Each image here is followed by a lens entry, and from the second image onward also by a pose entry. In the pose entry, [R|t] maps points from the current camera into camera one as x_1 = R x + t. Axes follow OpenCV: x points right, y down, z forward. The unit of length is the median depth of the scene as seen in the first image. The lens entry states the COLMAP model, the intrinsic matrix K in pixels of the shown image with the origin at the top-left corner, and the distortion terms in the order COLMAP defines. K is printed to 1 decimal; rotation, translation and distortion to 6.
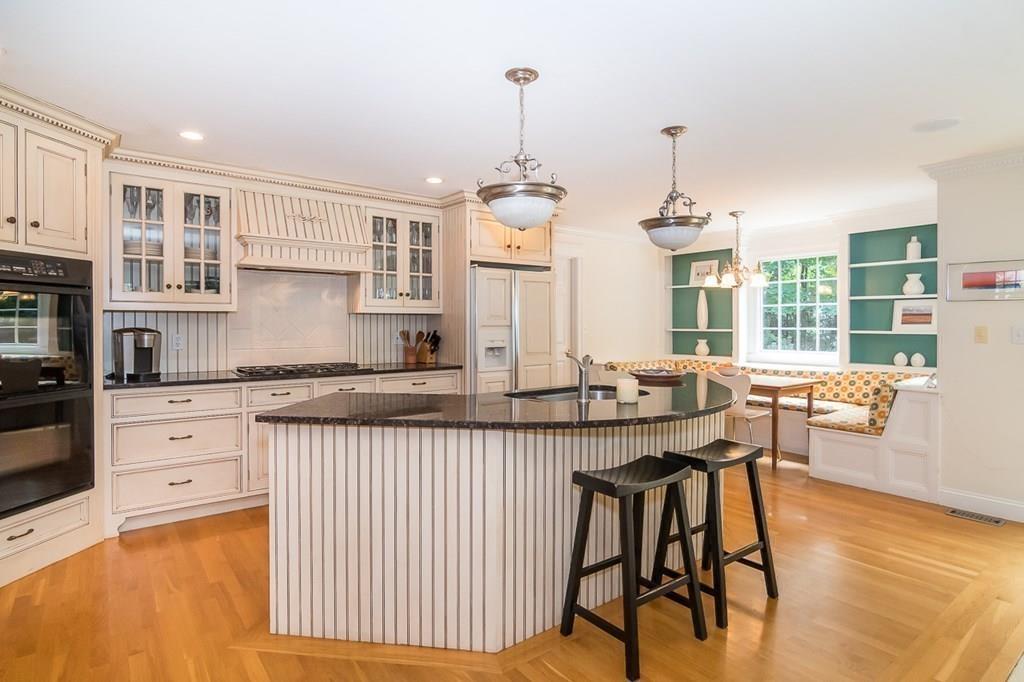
lens RADIAL K [[541.9, 0, 506.4], [0, 541.9, 336.6], [0, 0, 1]] dist [0.001847, 0.000374]
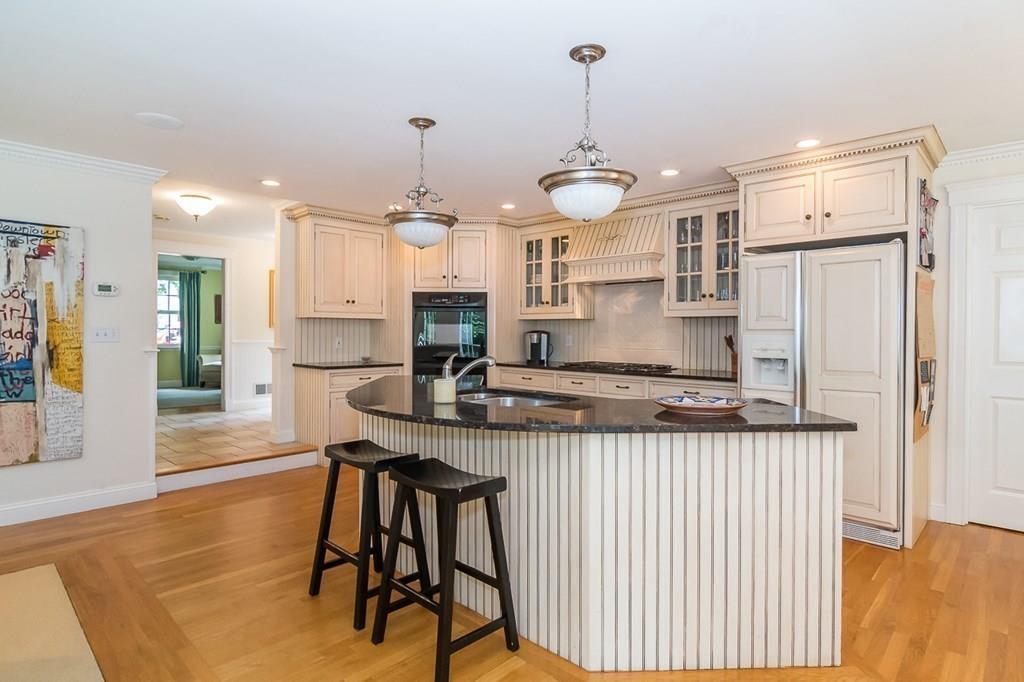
lens RADIAL K [[541.9, 0, 505.9], [0, 541.9, 335.4], [0, 0, 1]] dist [0.001847, 0.000374]
pose [[0.152849, 0.007781, -0.988219, 1.268445], [-0.029921, 0.999547, 0.003242, -0.006106], [0.987797, 0.029072, 0.153013, 1.000405]]
